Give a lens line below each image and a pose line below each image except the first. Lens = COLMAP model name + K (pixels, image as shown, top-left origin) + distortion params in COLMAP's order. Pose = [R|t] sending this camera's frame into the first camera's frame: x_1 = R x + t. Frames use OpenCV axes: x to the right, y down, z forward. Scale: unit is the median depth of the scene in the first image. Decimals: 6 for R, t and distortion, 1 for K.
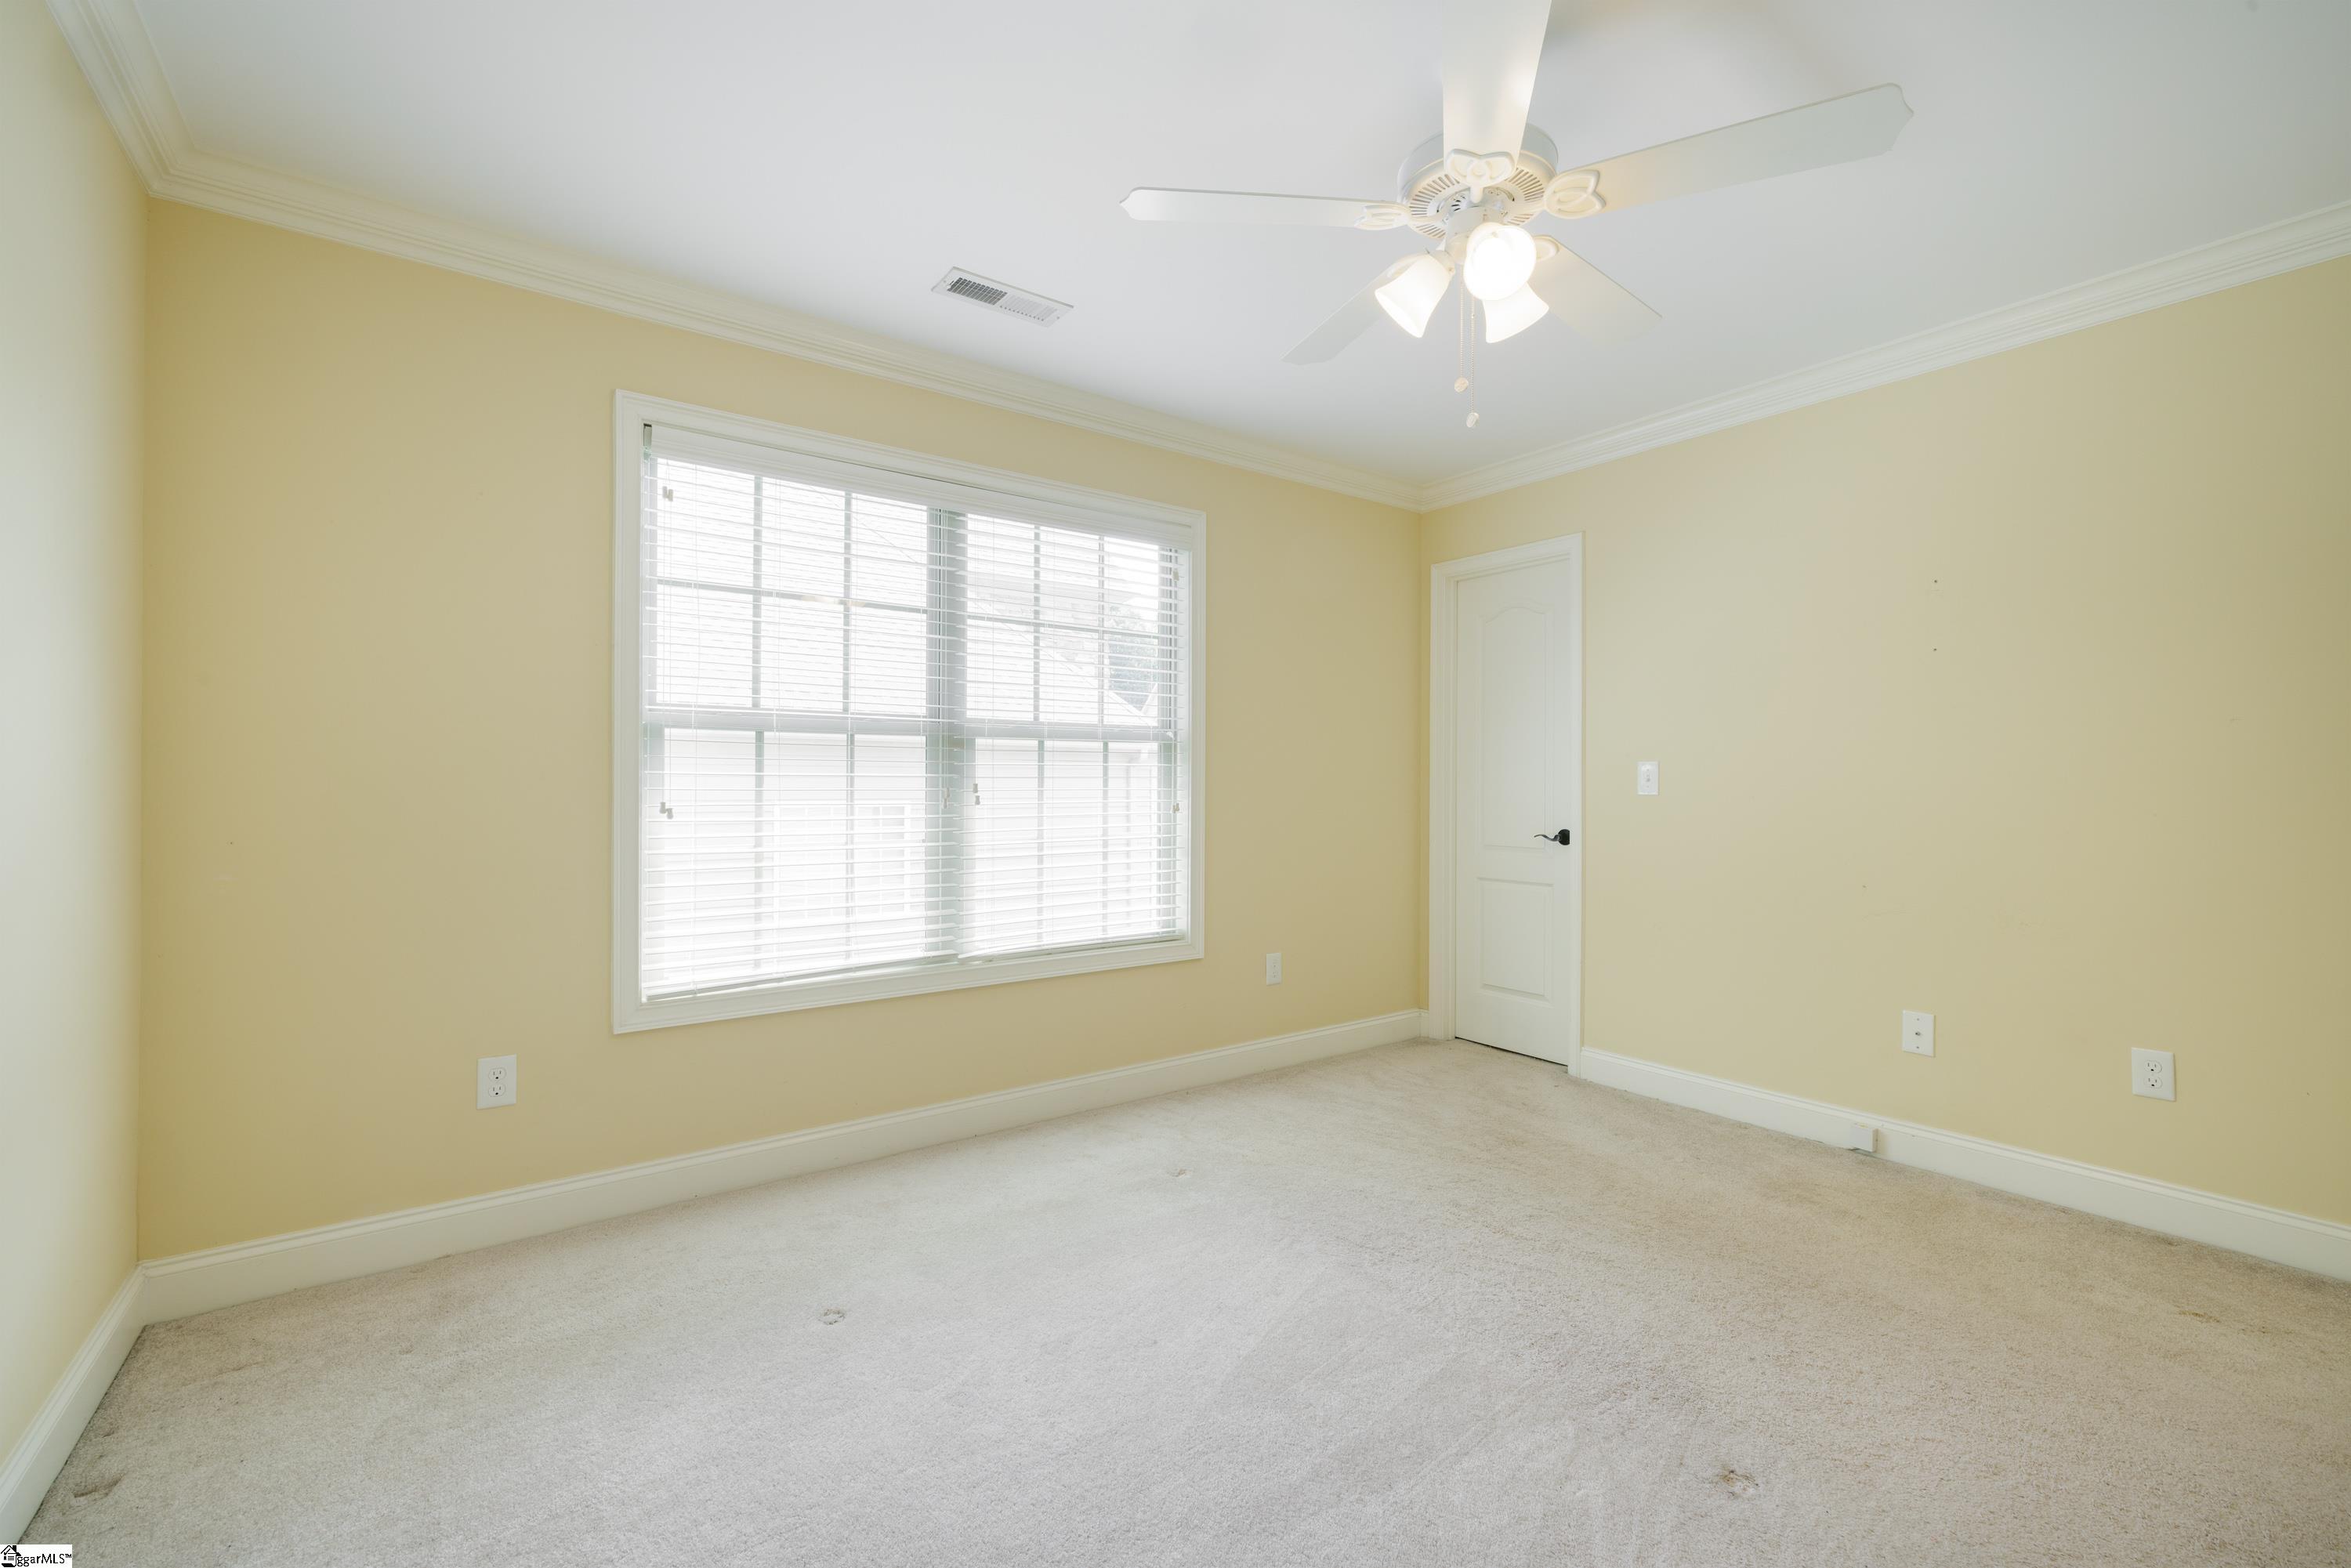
lens RADIAL K [[993.5, 0, 1181.6], [0, 993.5, 796.1], [0, 0, 1]] dist [0.000011, -0.000053]
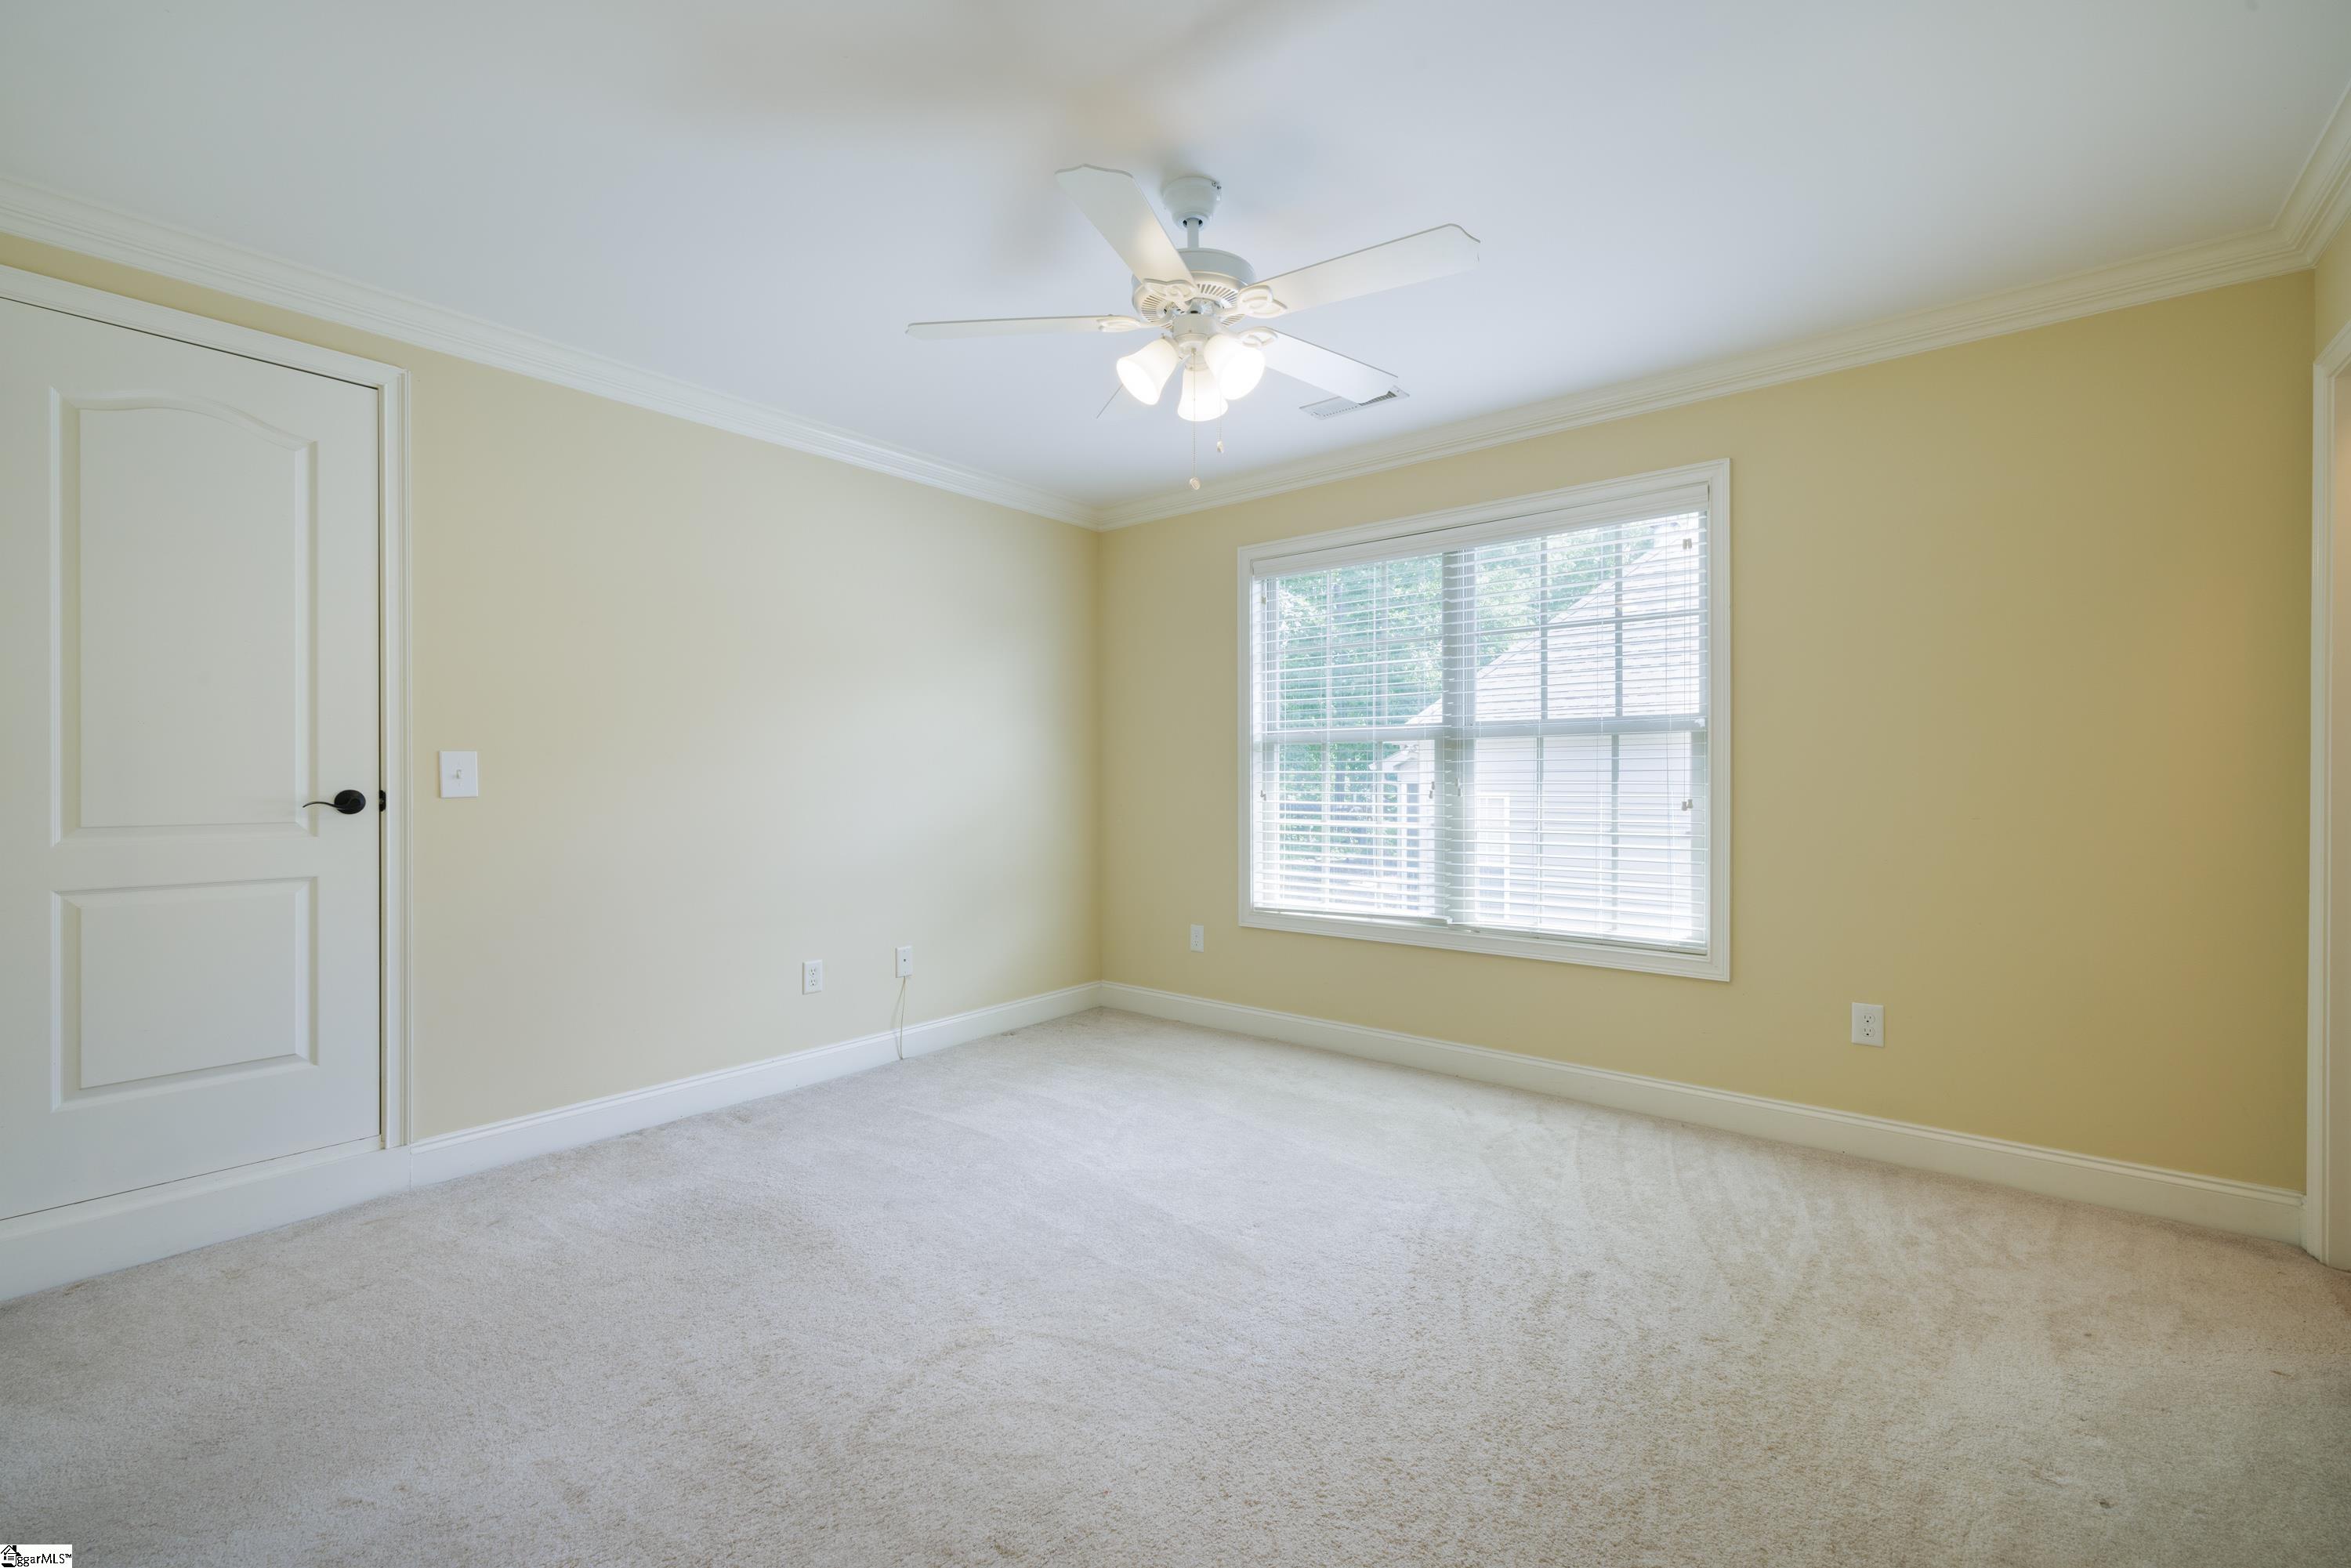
lens RADIAL K [[993.2, 0, 1182.3], [0, 993.2, 781.6], [0, 0, 1]] dist [0.000688, 0.000020]
pose [[0.237036, -0.006566, -0.971479, 0.834382], [-0.012663, 0.999871, -0.009848, 0.007030], [0.971418, 0.014637, 0.236923, 0.386303]]
